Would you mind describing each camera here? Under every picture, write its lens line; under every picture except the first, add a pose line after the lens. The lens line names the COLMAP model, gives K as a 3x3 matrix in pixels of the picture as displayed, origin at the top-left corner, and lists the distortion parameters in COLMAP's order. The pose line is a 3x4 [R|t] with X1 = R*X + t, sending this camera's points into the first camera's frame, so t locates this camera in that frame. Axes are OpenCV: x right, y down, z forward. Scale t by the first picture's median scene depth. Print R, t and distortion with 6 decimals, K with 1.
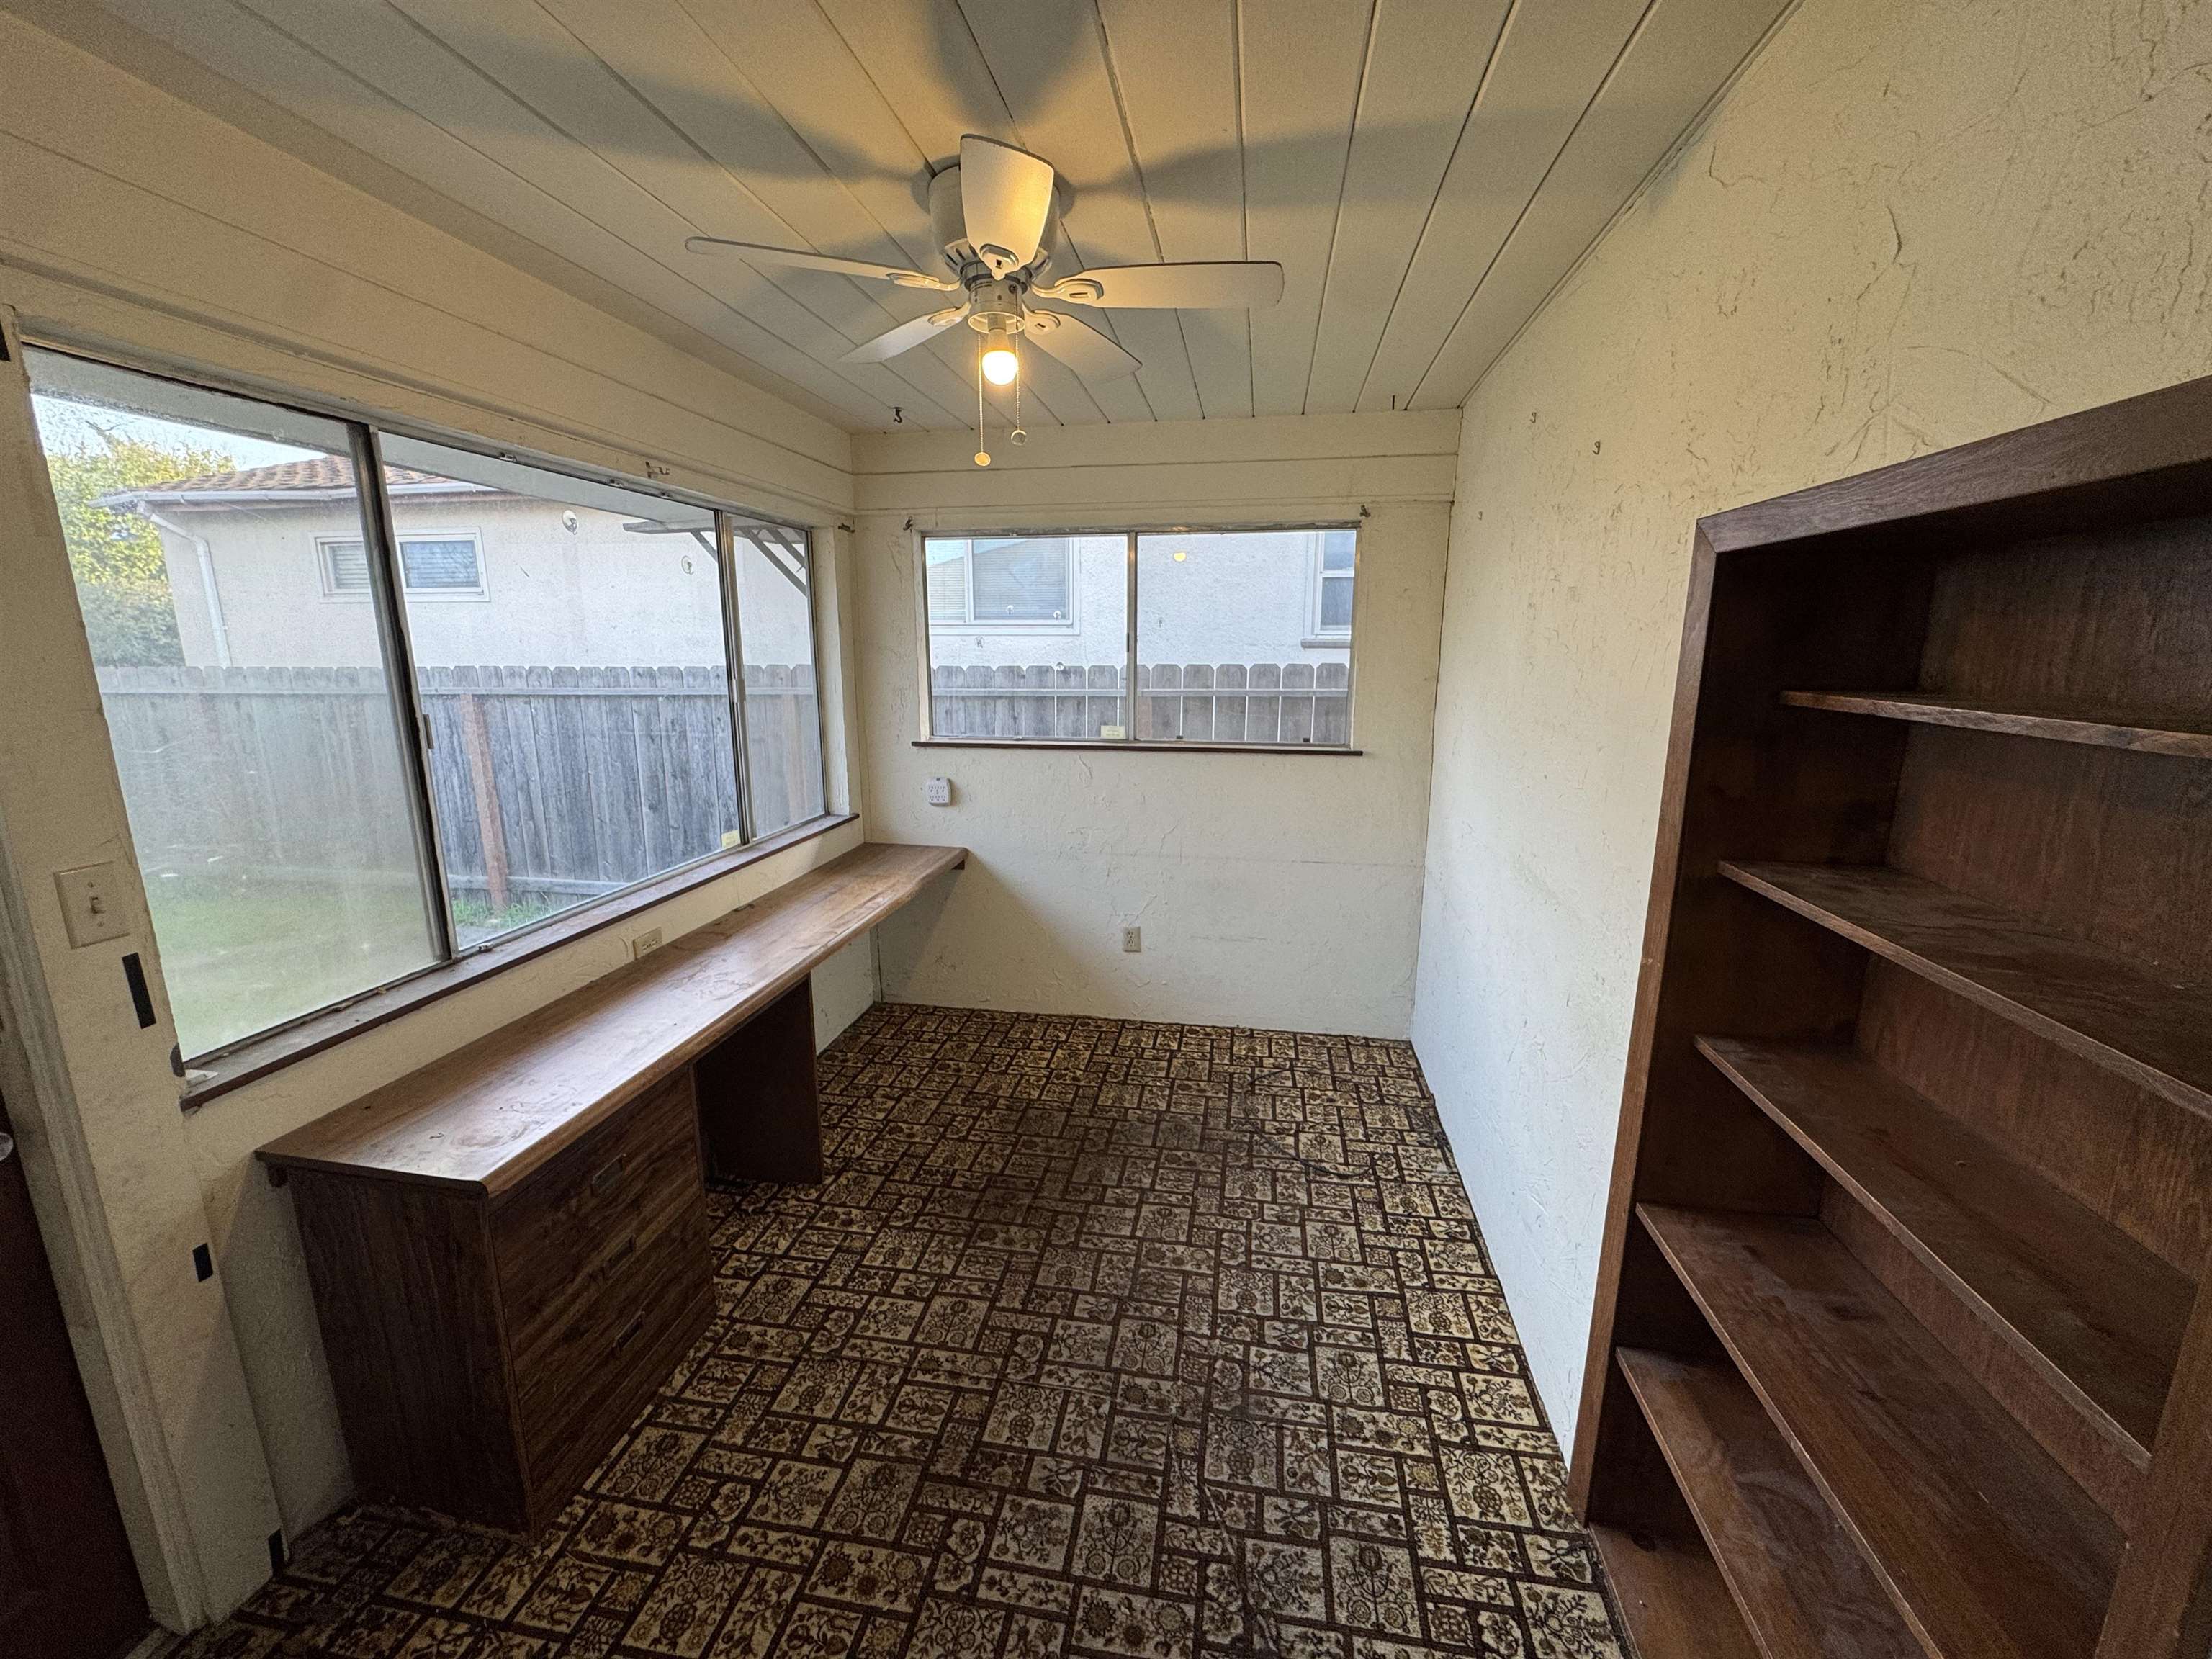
lens RADIAL K [[885.0, 0, 1105.4], [0, 885.0, 827.4], [0, 0, 1]] dist [-0.003319, -0.000684]
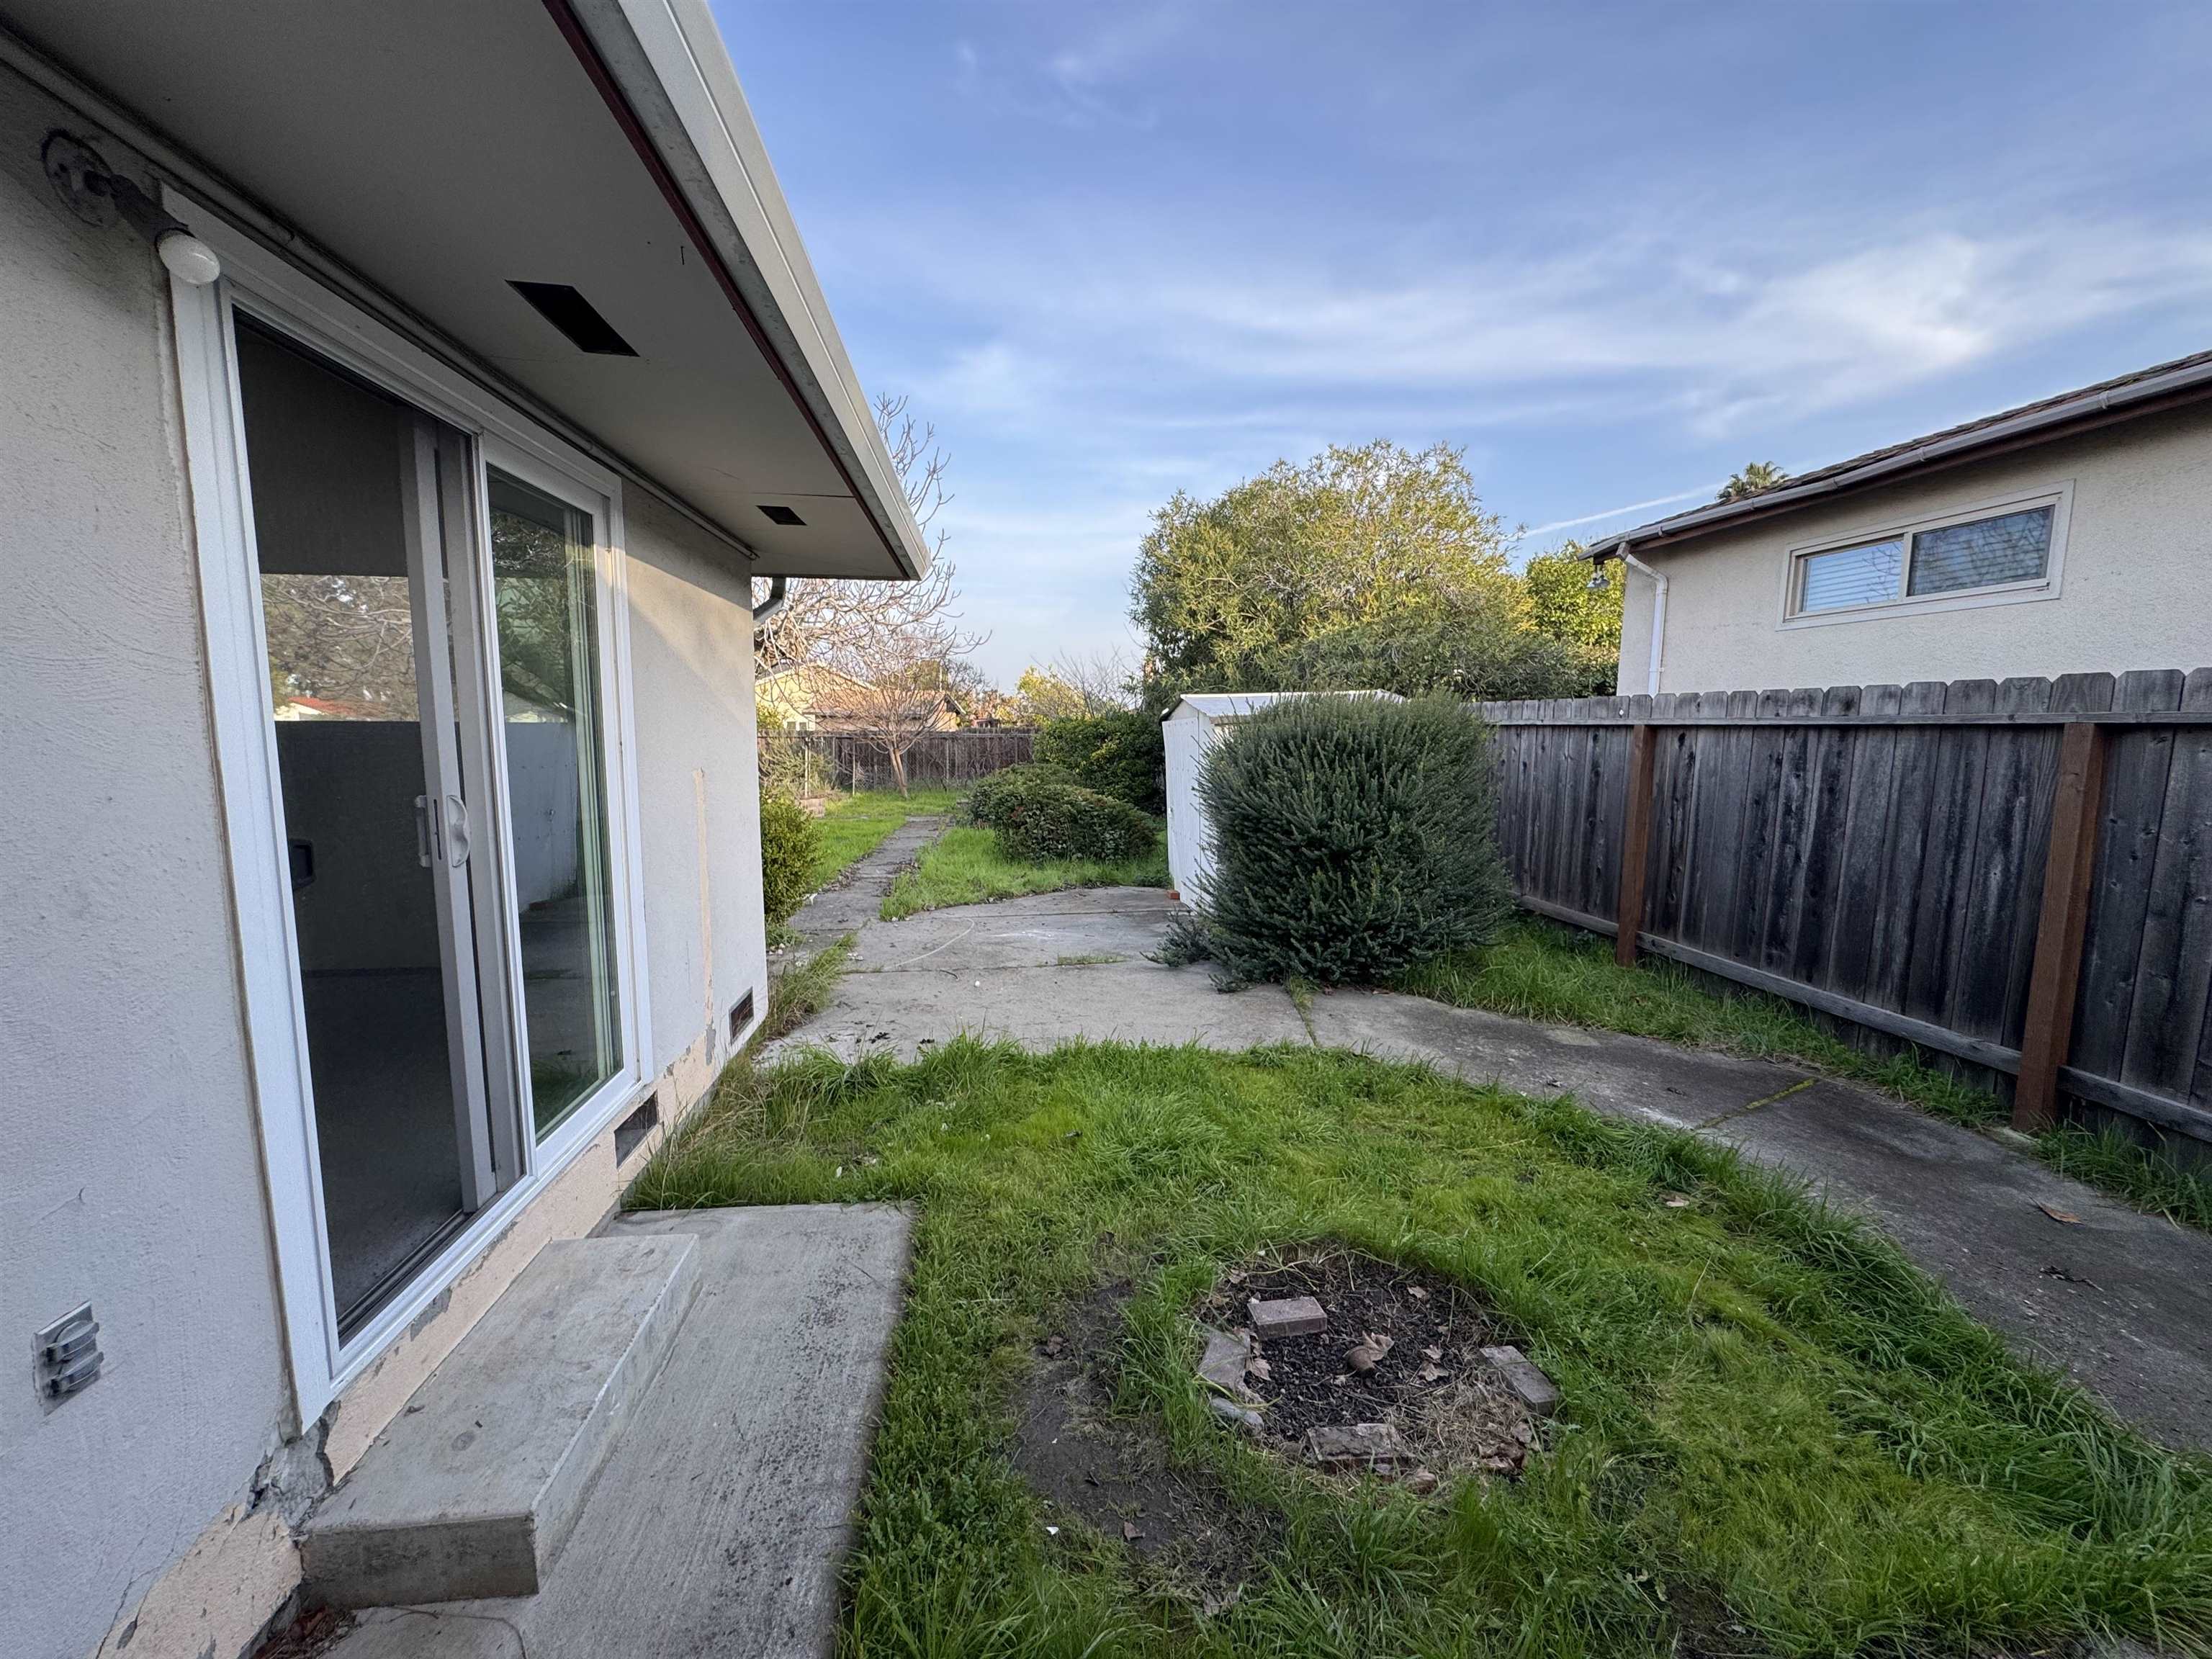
lens RADIAL K [[885.0, 0, 1105.4], [0, 885.0, 827.4], [0, 0, 1]] dist [-0.003319, -0.000684]
pose [[0.283572, 0.119786, -0.951440, -0.346978], [-0.208001, 0.976230, 0.060913, 0.002655], [0.936121, 0.180627, 0.301747, 0.267337]]
